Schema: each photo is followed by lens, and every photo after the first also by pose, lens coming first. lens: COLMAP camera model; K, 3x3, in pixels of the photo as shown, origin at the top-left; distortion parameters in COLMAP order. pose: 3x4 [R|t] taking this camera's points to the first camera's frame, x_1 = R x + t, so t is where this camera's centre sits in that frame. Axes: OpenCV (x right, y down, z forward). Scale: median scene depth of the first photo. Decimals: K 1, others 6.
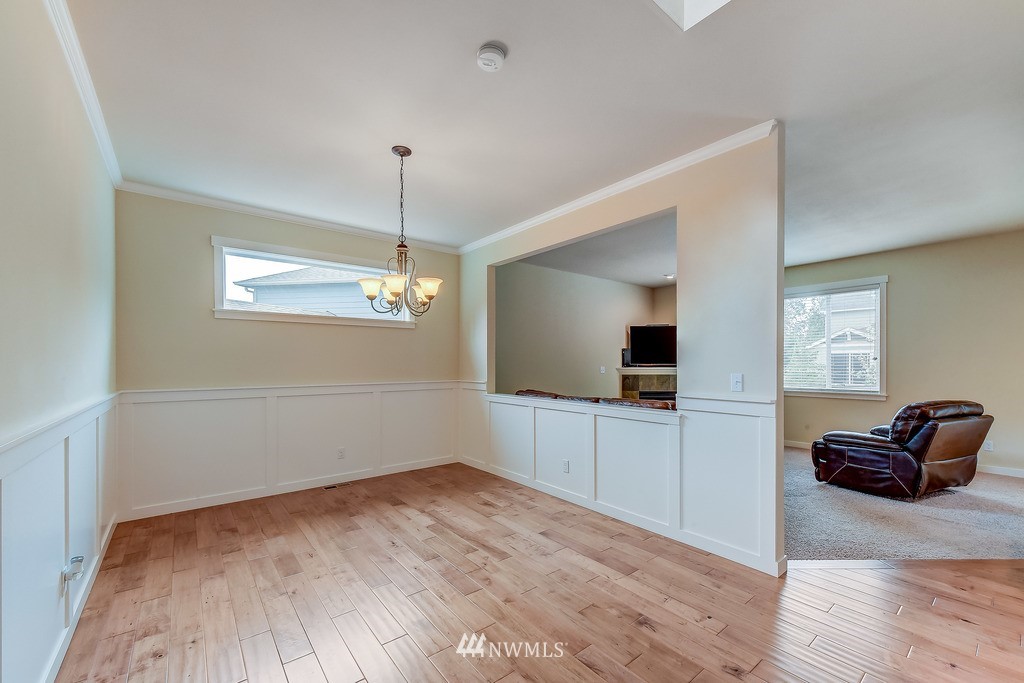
lens RADIAL K [[407.4, 0, 511.0], [0, 407.4, 365.9], [0, 0, 1]] dist [-0.000651, -0.000119]
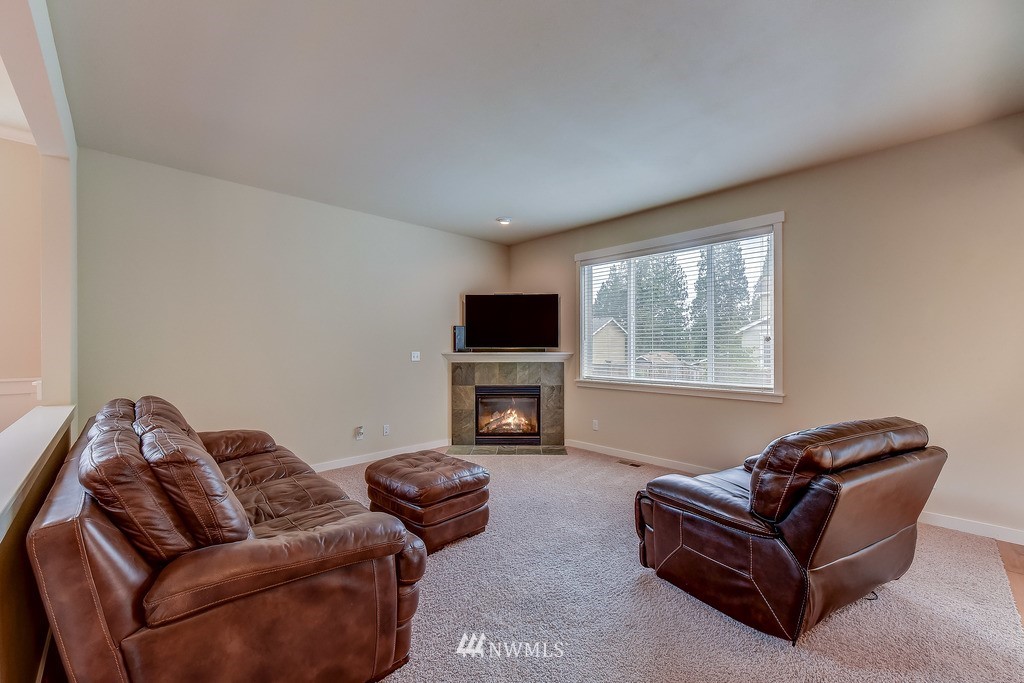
lens RADIAL K [[405.5, 0, 510.7], [0, 405.5, 347.9], [0, 0, 1]] dist [0.000394, 0.000191]
pose [[0.996177, -0.003042, 0.087302, 0.574880], [0.003320, 0.999990, -0.003032, -0.003520], [-0.087292, 0.003310, 0.996177, 0.520035]]
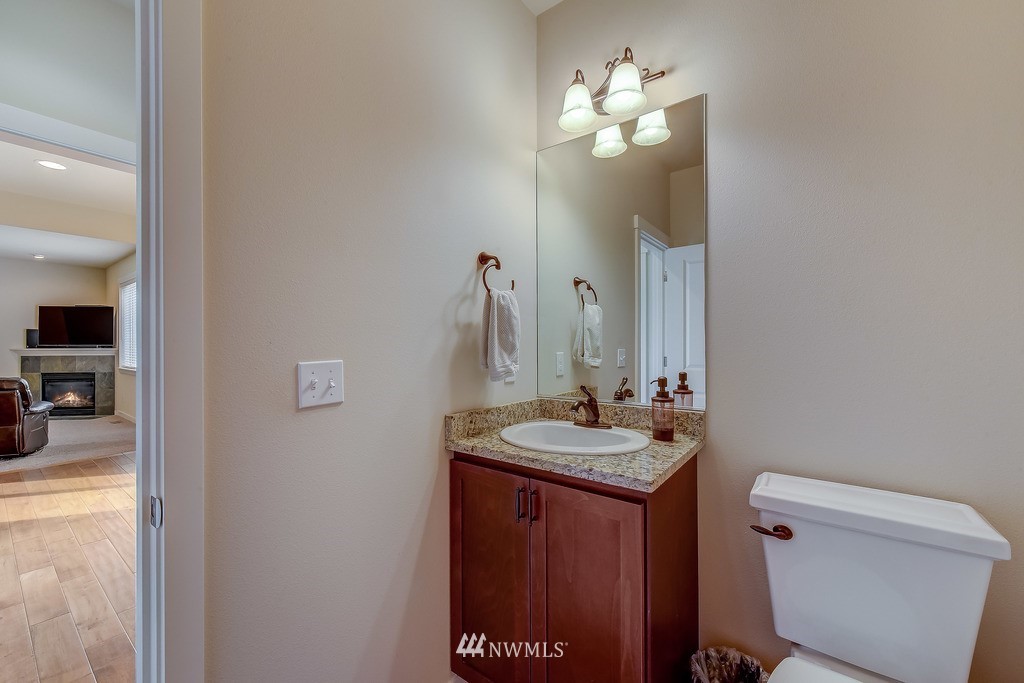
lens RADIAL K [[410.0, 0, 517.3], [0, 410.0, 342.2], [0, 0, 1]] dist [0.000767, 0.000365]
pose [[0.970318, 0.001216, 0.241829, 2.163320], [0.001906, 0.999918, -0.012673, 0.006003], [-0.241825, 0.012758, 0.970236, -0.423533]]
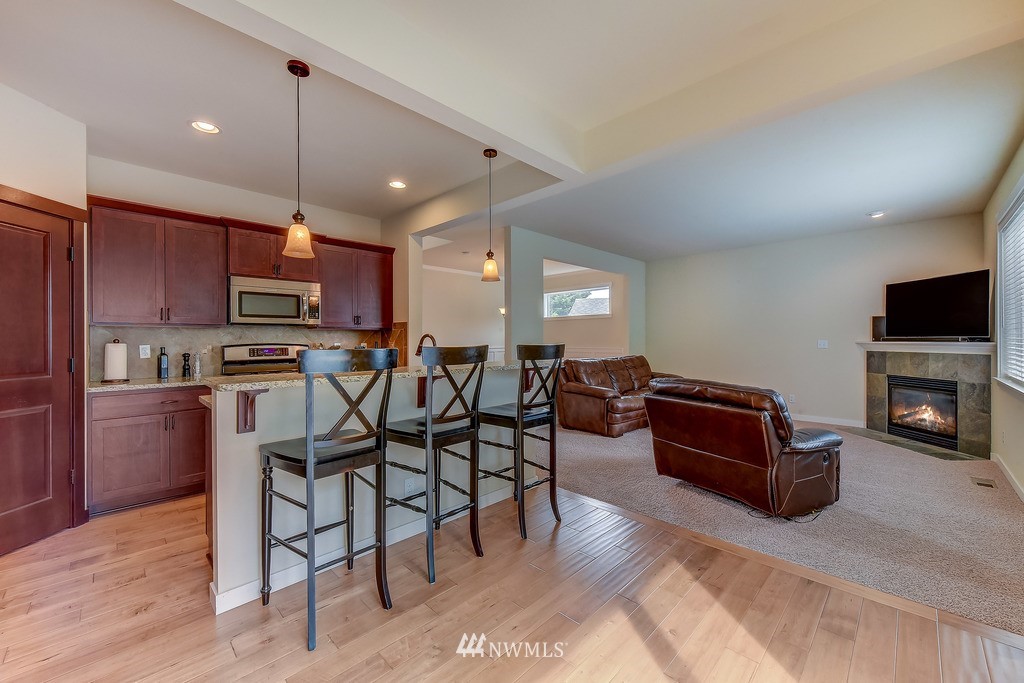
lens RADIAL K [[410.0, 0, 517.3], [0, 410.0, 342.2], [0, 0, 1]] dist [0.000767, 0.000365]
pose [[0.123021, 0.007916, -0.992373, 1.741723], [-0.003038, 0.999967, 0.007600, 0.002384], [0.992399, 0.002080, 0.123040, 0.479668]]
